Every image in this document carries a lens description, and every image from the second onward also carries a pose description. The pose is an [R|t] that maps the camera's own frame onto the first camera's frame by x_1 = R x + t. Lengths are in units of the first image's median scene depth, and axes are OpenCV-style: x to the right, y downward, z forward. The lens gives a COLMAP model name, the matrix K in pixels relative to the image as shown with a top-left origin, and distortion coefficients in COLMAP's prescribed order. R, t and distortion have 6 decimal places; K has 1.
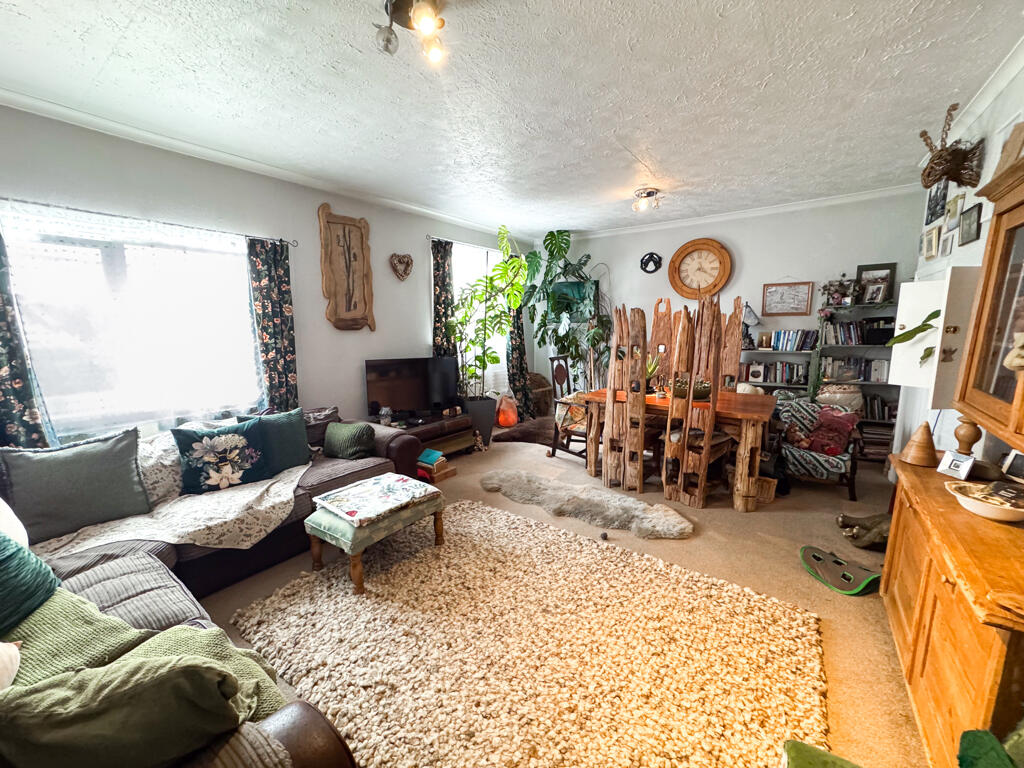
lens RADIAL K [[416.3, 0, 512.0], [0, 416.3, 384.0], [0, 0, 1]] dist [-0.033234, 0.013011]
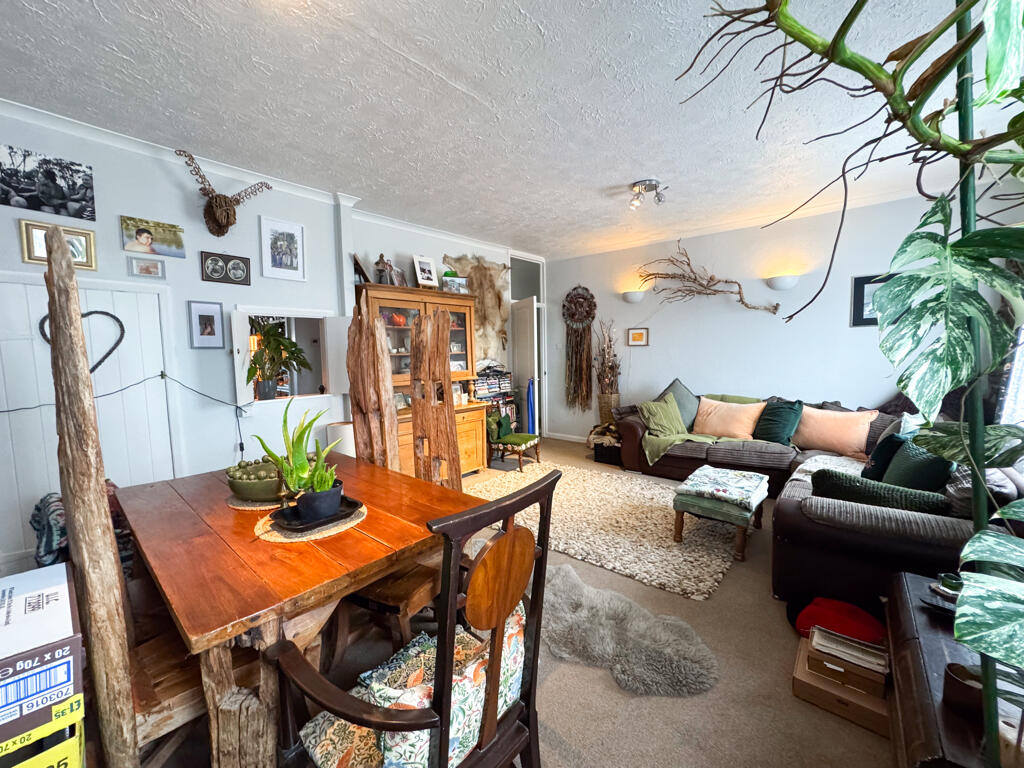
lens RADIAL K [[416.3, 0, 512.0], [0, 416.3, 384.0], [0, 0, 1]] dist [-0.033234, 0.013011]
pose [[-0.994797, 0.015967, 0.100617, 0.085023], [0.038274, 0.973868, 0.223866, -0.162275], [-0.094413, 0.226552, -0.969412, 1.192698]]
